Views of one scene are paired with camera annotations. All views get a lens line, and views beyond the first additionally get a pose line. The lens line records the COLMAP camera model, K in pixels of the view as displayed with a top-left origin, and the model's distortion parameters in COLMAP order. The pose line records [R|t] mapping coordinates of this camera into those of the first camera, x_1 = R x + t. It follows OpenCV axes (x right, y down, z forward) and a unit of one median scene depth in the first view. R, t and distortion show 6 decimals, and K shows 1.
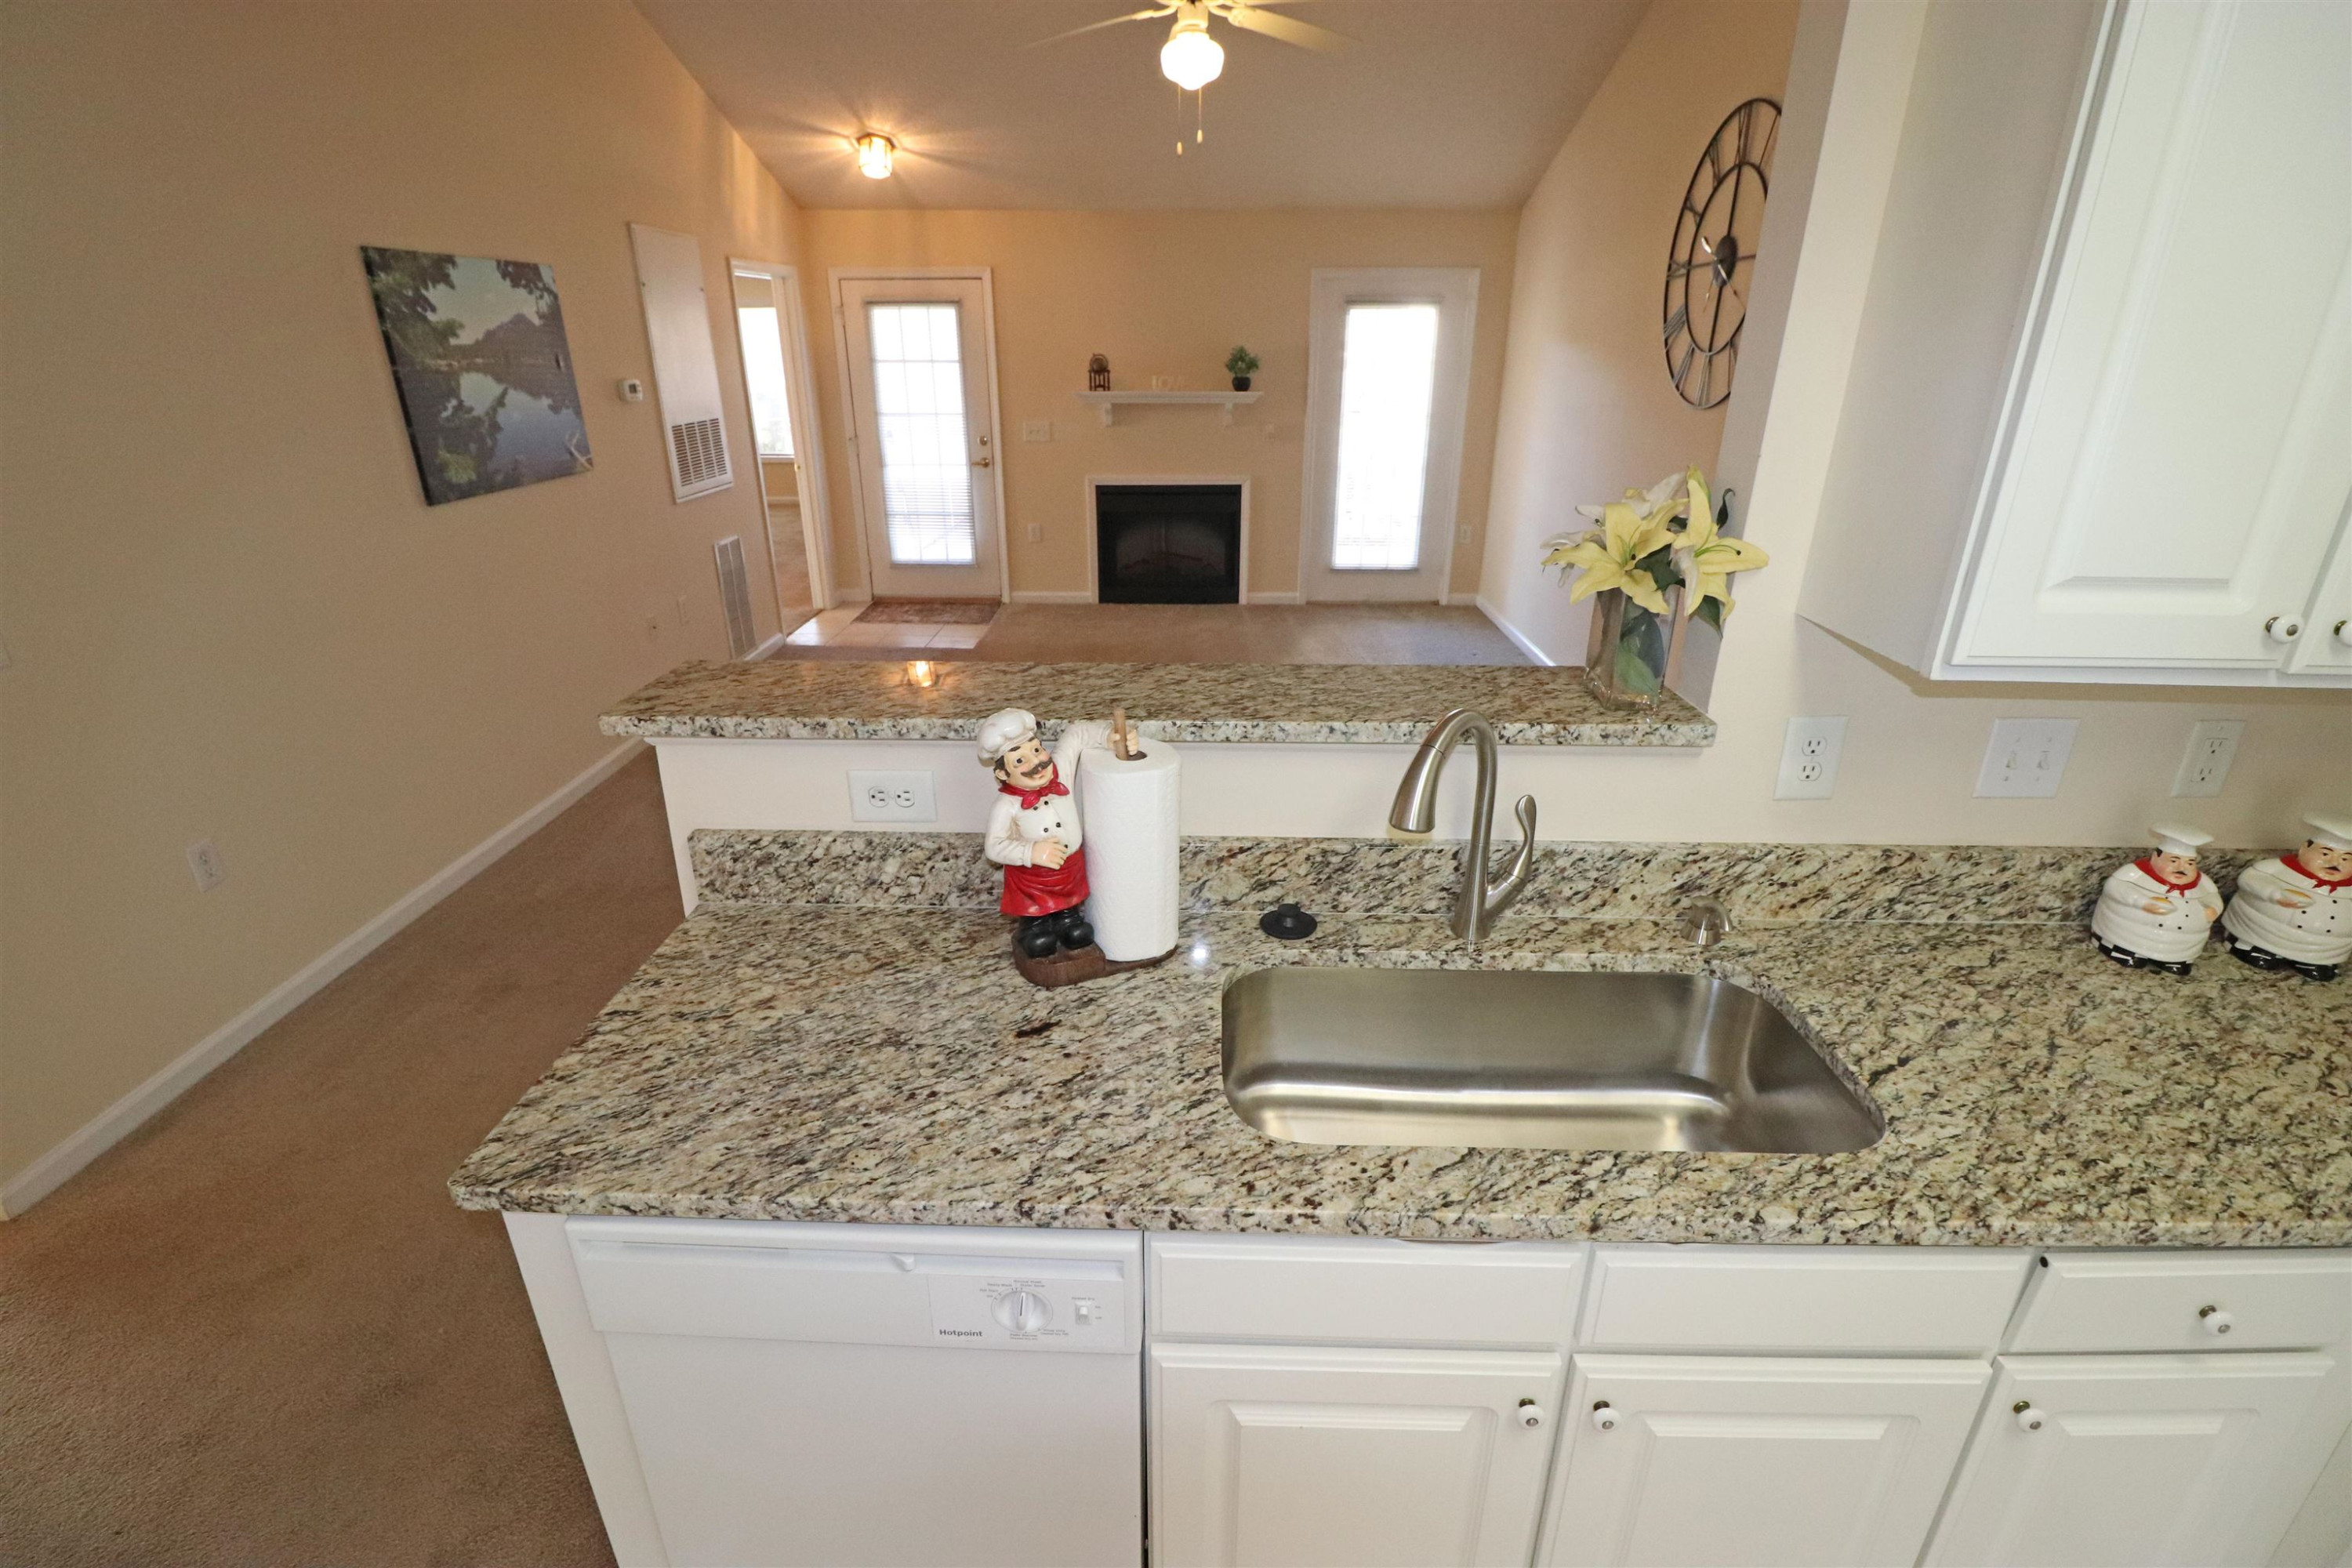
lens RADIAL K [[1082.4, 0, 1168.1], [0, 1082.4, 780.9], [0, 0, 1]] dist [0.000376, -0.015072]
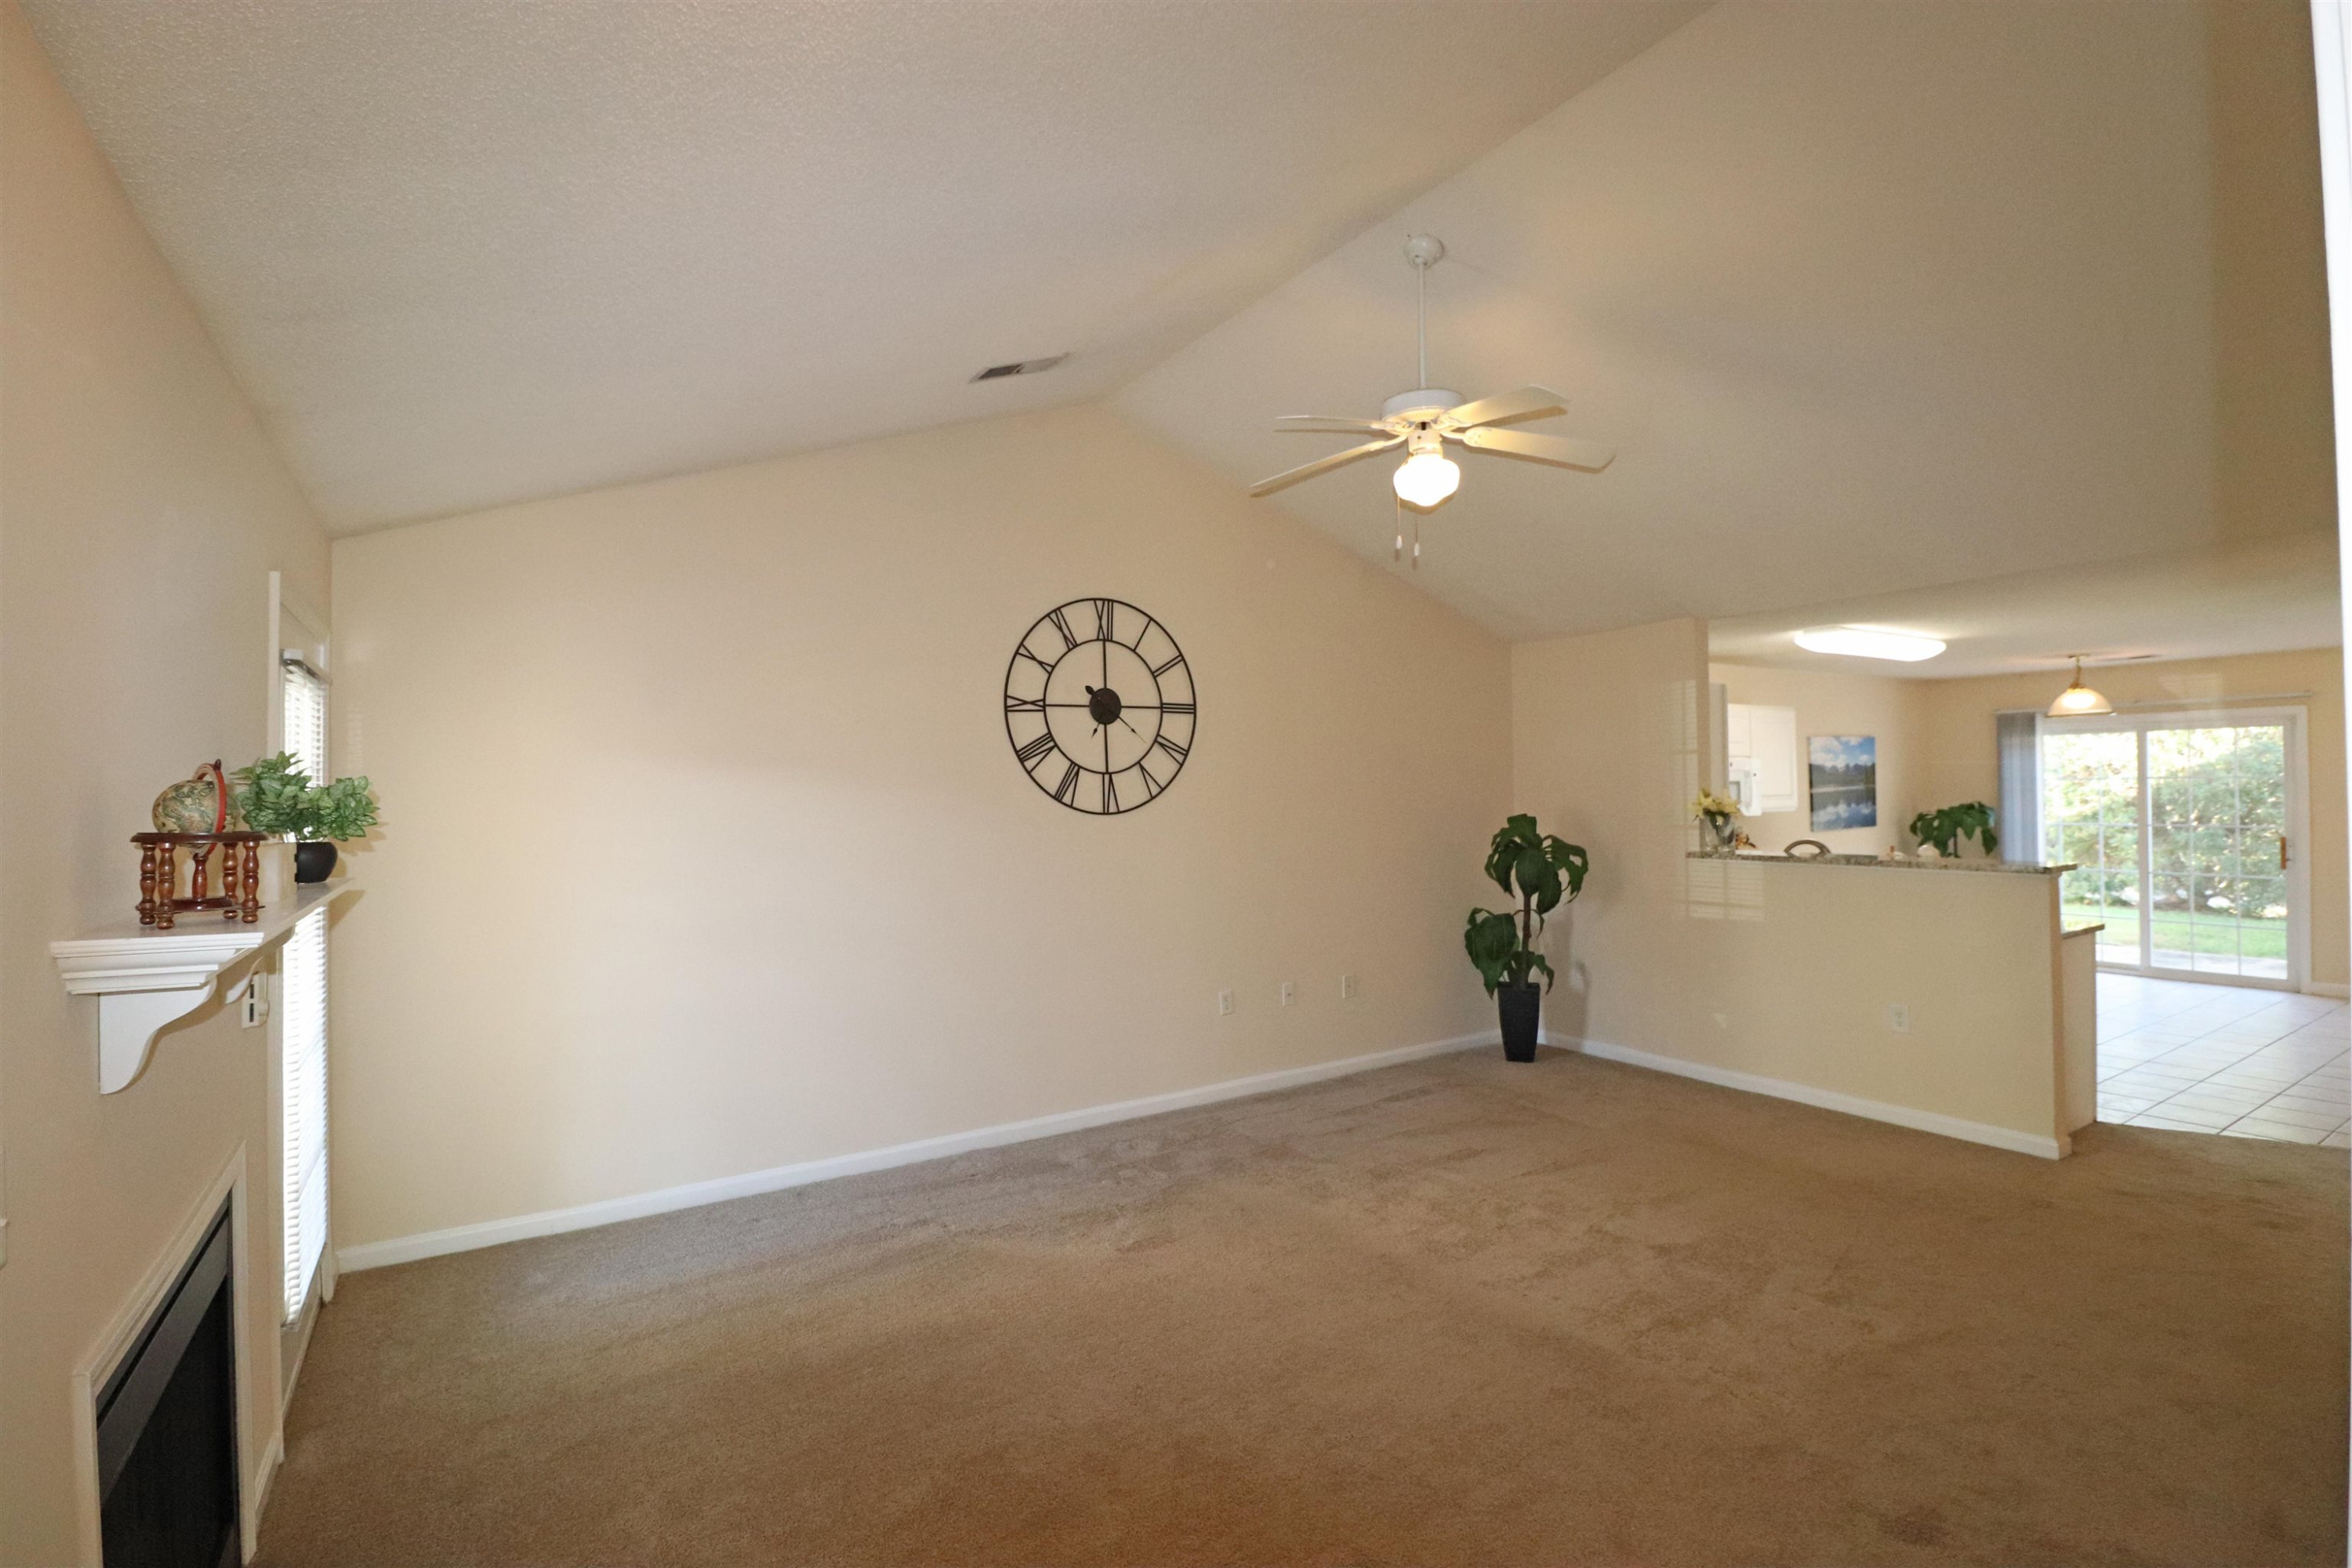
lens RADIAL K [[1082.4, 0, 1168.1], [0, 1082.4, 780.9], [0, 0, 1]] dist [0.000376, -0.015072]
pose [[-0.557770, 0.018047, 0.829800, -0.671042], [0.327281, 0.923540, 0.199904, -0.712221], [-0.762745, 0.383078, -0.521029, 1.855602]]
